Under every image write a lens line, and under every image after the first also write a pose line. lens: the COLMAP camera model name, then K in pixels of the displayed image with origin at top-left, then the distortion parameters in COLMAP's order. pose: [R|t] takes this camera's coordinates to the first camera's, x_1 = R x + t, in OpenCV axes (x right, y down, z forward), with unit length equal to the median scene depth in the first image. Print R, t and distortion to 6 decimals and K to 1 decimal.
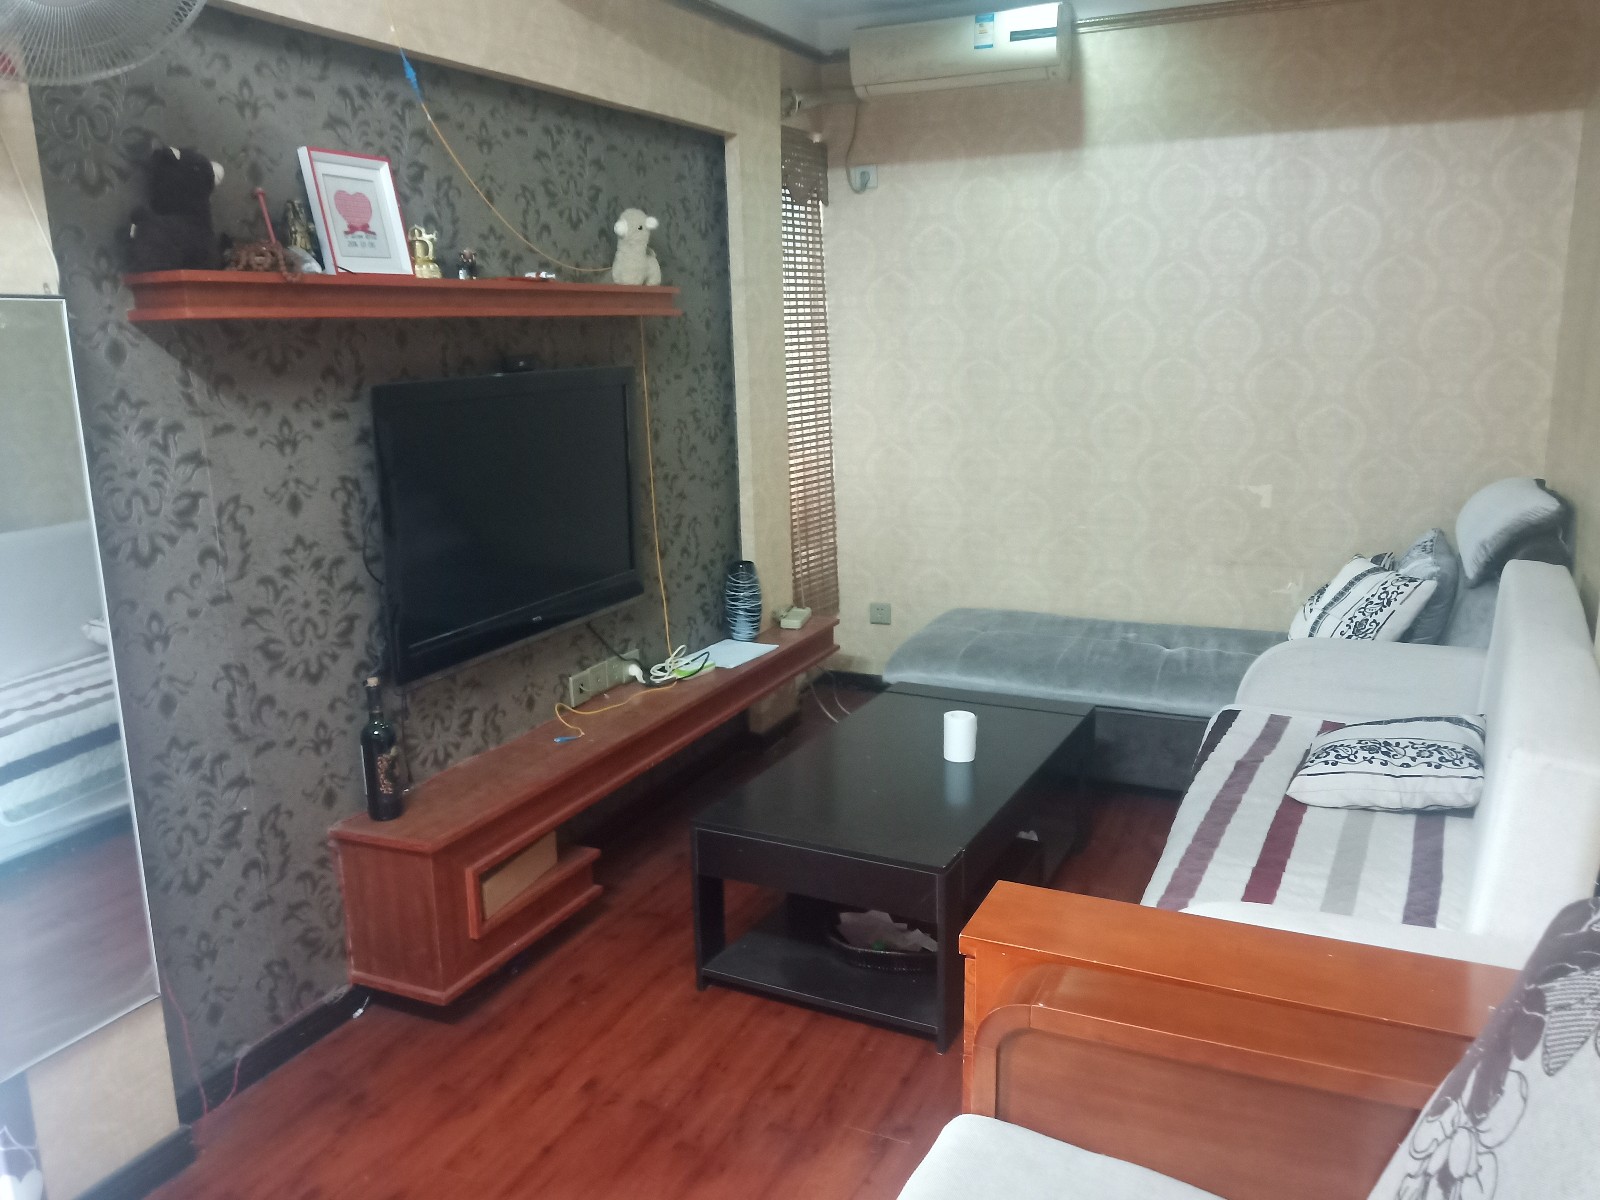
lens RADIAL K [[1243.3, 0, 816.6], [0, 1243.3, 603.2], [0, 0, 1]] dist [-0.003591, -0.042986]
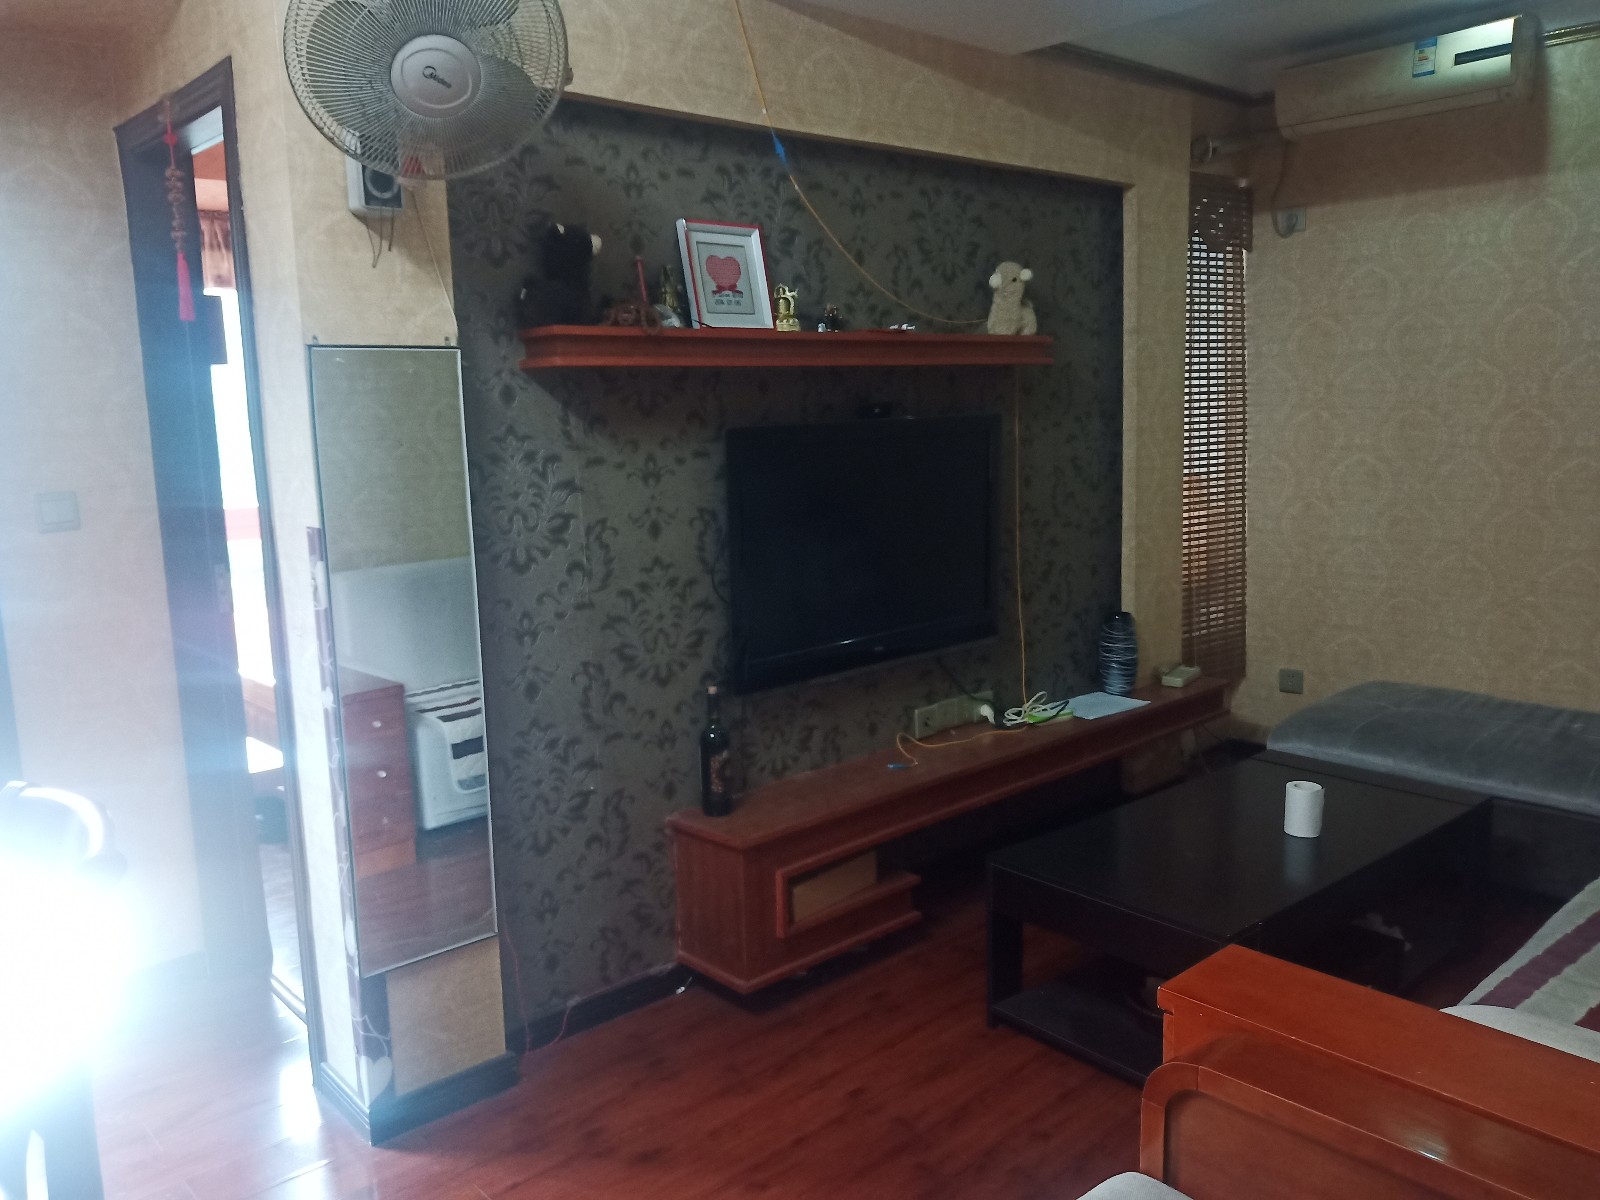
lens RADIAL K [[1243.3, 0, 799.3], [0, 1243.3, 601.7], [0, 0, 1]] dist [-0.003591, -0.042986]
pose [[0.919033, 0.054751, -0.390359, 0.131419], [-0.074011, 0.996662, -0.034458, 0.014792], [0.387169, 0.060559, 0.920018, -0.000914]]
